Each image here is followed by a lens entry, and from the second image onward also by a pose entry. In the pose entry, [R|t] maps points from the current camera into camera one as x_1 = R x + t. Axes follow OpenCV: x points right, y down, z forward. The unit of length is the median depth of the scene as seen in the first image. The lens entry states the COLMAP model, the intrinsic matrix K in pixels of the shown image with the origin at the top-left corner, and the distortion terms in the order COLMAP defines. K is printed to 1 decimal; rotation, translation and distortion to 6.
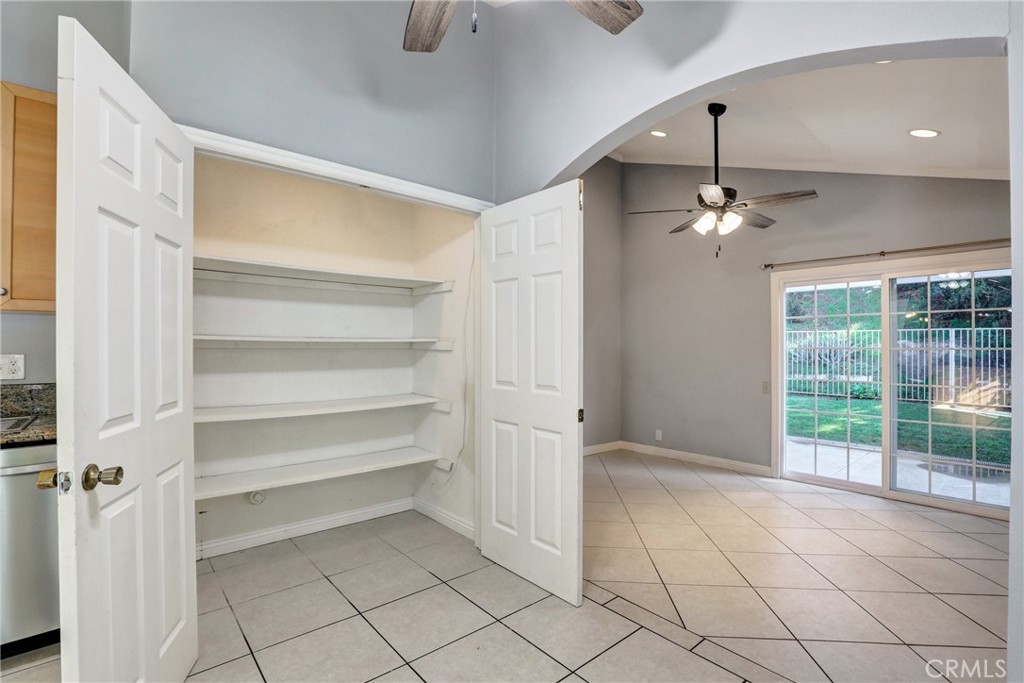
lens RADIAL K [[486.7, 0, 511.9], [0, 486.7, 344.2], [0, 0, 1]] dist [-0.029341, 0.008518]
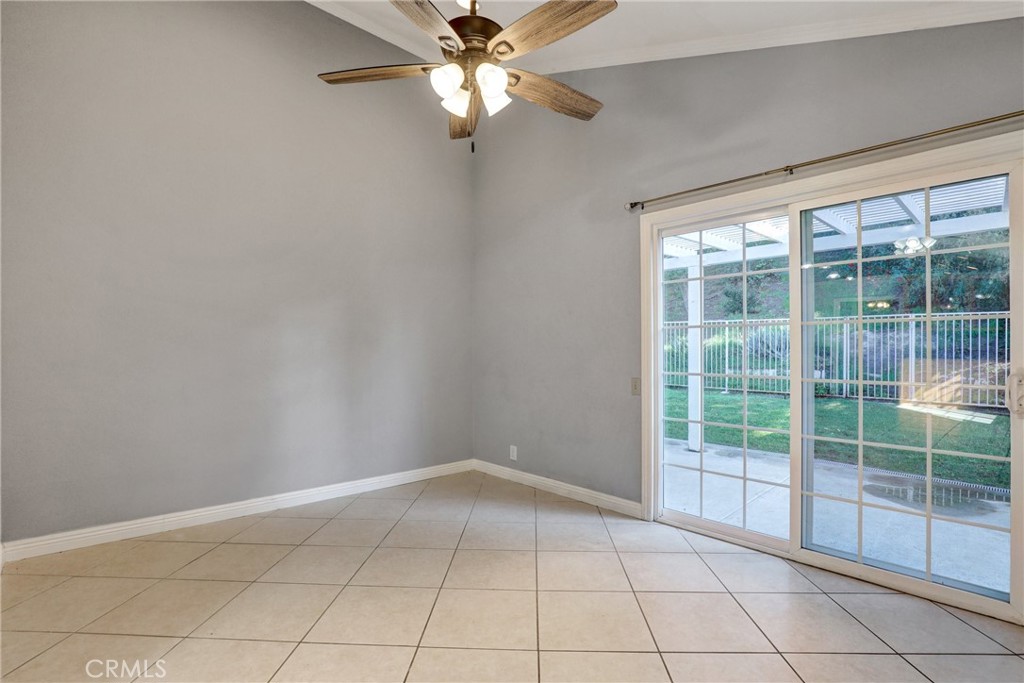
lens RADIAL K [[486.7, 0, 509.2], [0, 486.7, 350.8], [0, 0, 1]] dist [-0.029341, 0.008518]
pose [[0.999253, -0.007171, 0.037978, 0.198601], [0.006585, 0.999858, 0.015532, 0.017200], [-0.038084, -0.015271, 0.999158, 0.200391]]
